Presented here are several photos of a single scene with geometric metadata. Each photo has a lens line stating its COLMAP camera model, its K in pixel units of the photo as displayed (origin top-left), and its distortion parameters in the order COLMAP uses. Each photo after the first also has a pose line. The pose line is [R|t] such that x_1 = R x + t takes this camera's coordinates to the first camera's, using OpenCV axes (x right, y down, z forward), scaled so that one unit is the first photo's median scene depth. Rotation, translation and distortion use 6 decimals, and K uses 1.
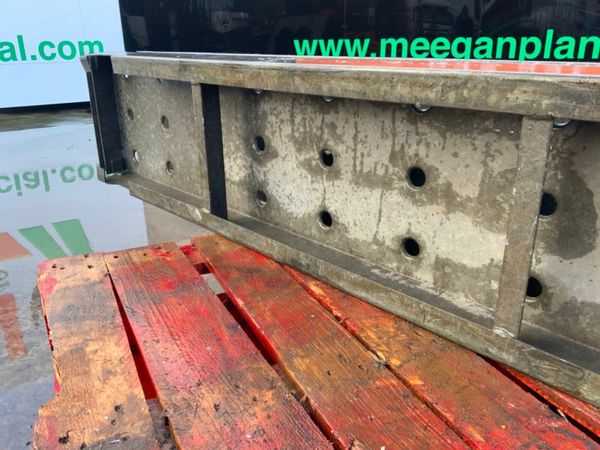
lens RADIAL K [[491.6, 0, 300.0], [0, 491.6, 225.0], [0, 0, 1]] dist [0.100294, -0.161602]
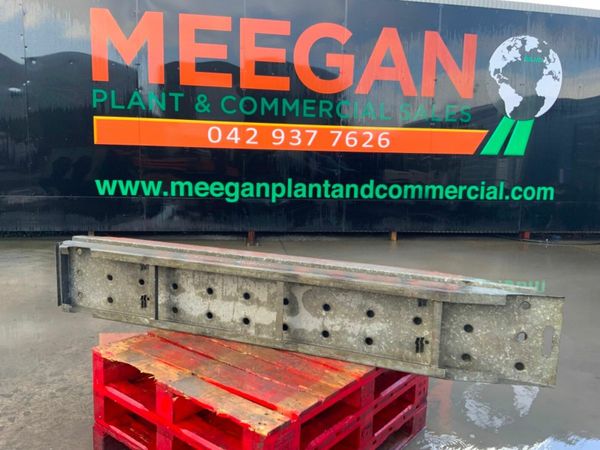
lens RADIAL K [[491.6, 0, 300.0], [0, 491.6, 225.0], [0, 0, 1]] dist [0.100294, -0.161602]
pose [[0.899235, -0.028295, 0.436551, -0.646652], [0.119492, 0.975845, -0.182890, 0.055759], [-0.420831, 0.216625, 0.880894, -1.566764]]
